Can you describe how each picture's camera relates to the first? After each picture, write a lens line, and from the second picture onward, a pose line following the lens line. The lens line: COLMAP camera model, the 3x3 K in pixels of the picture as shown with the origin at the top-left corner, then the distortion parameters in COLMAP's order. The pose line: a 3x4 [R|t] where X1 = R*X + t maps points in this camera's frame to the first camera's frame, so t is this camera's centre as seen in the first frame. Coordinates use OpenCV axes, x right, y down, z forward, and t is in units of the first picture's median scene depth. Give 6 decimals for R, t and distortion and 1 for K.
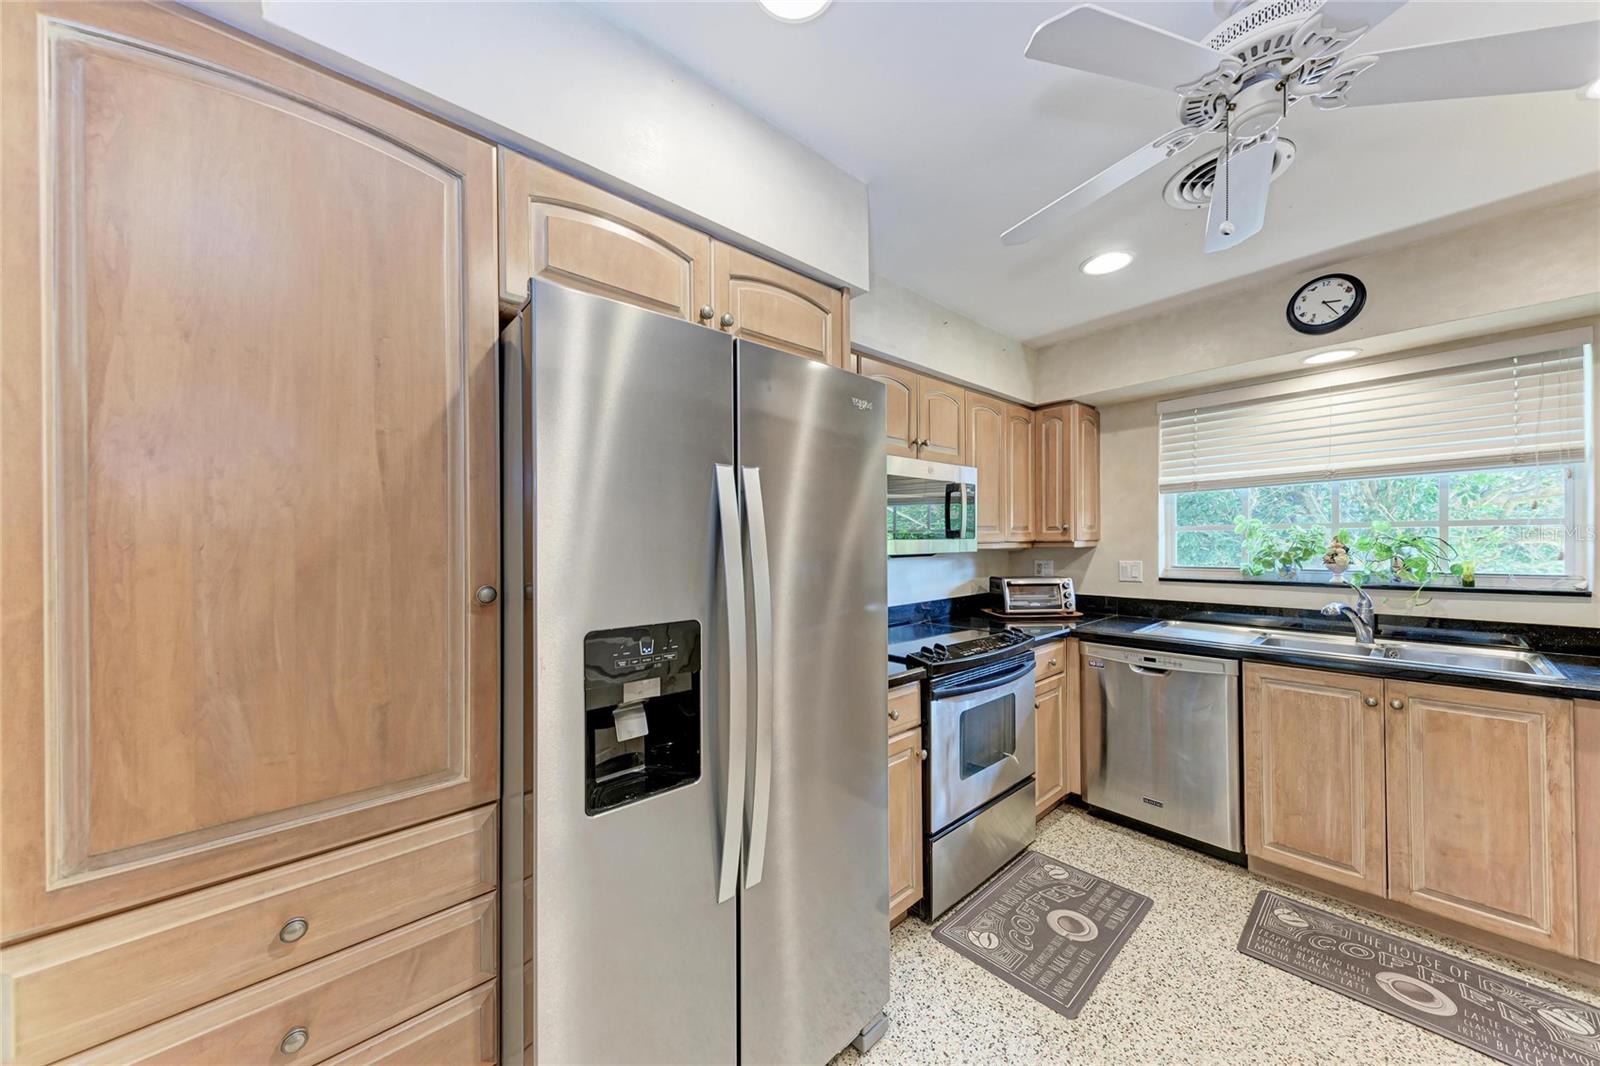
lens RADIAL K [[549.7, 0, 815.3], [0, 549.7, 536.7], [0, 0, 1]] dist [0.005286, -0.001019]
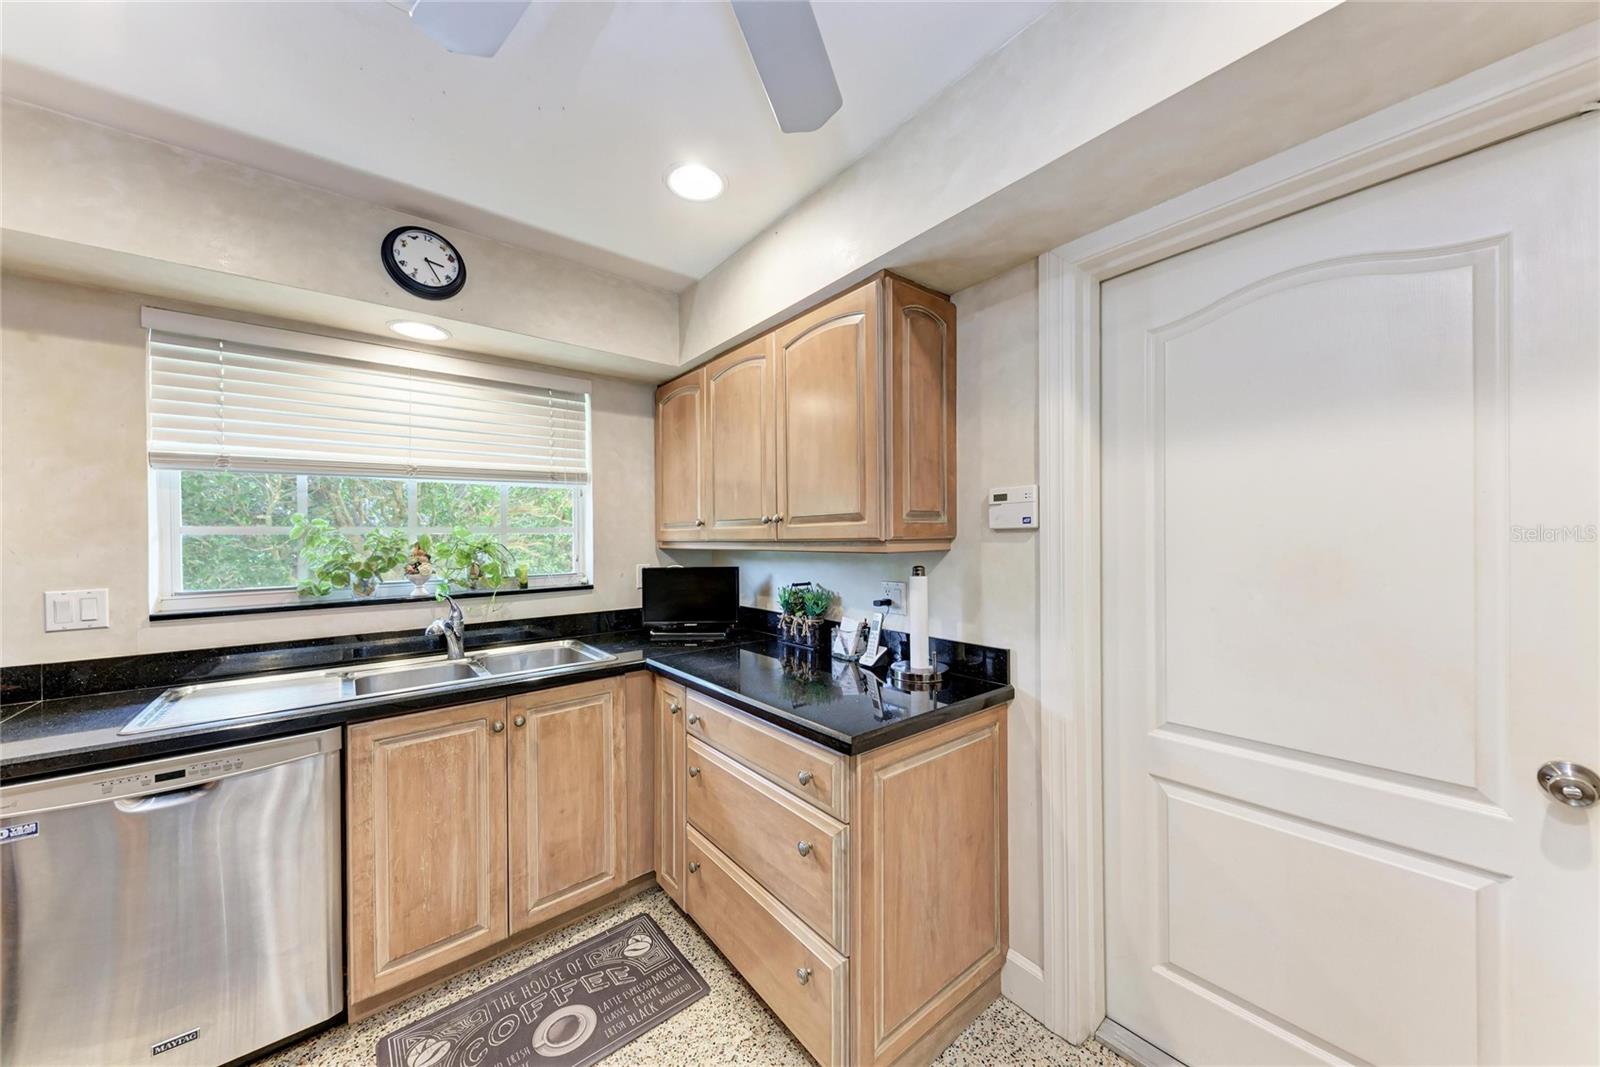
lens RADIAL K [[549.7, 0, 795.6], [0, 549.7, 543.1], [0, 0, 1]] dist [0.005286, -0.001019]
pose [[0.062379, 0.001982, 0.998051, 0.129130], [0.006471, 0.999976, -0.002391, 0.007145], [-0.998032, 0.006608, 0.062365, 0.397214]]
